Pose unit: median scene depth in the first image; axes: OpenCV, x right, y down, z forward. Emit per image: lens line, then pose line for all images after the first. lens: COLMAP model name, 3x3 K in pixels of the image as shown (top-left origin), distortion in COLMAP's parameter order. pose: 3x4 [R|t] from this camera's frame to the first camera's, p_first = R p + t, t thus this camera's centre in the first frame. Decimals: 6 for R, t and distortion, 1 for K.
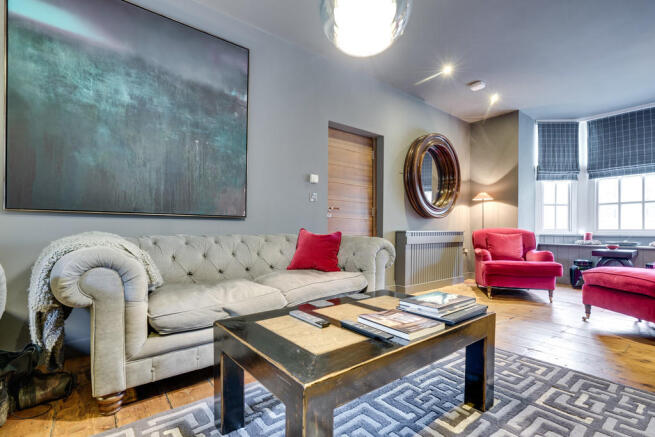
lens RADIAL K [[302.6, 0, 335.8], [0, 302.6, 227.4], [0, 0, 1]] dist [-0.000057, 0.000486]
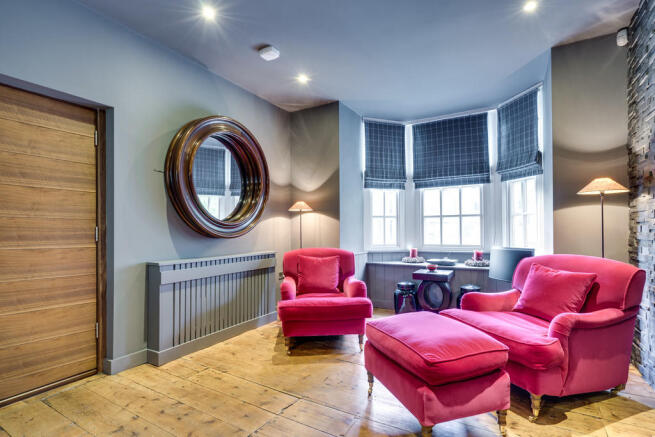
lens RADIAL K [[319.5, 0, 329.3], [0, 319.5, 226.6], [0, 0, 1]] dist [-0.000146, 0.001513]
pose [[0.932955, -0.009179, 0.359876, 0.264878], [0.011625, 0.999922, -0.004631, -0.047456], [-0.359805, 0.008504, 0.932989, 0.210528]]
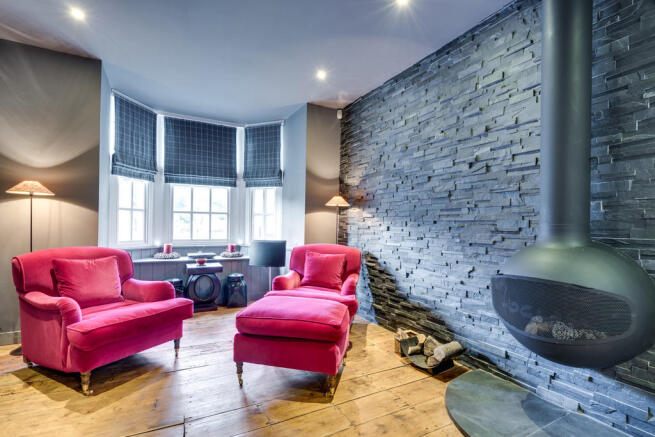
lens RADIAL K [[302.6, 0, 310.4], [0, 302.6, 224.9], [0, 0, 1]] dist [-0.000057, 0.000486]
pose [[0.213110, 0.001318, 0.977027, 0.071445], [-0.015477, 0.999878, 0.002027, -0.047748], [-0.976906, -0.015554, 0.213104, 0.419393]]
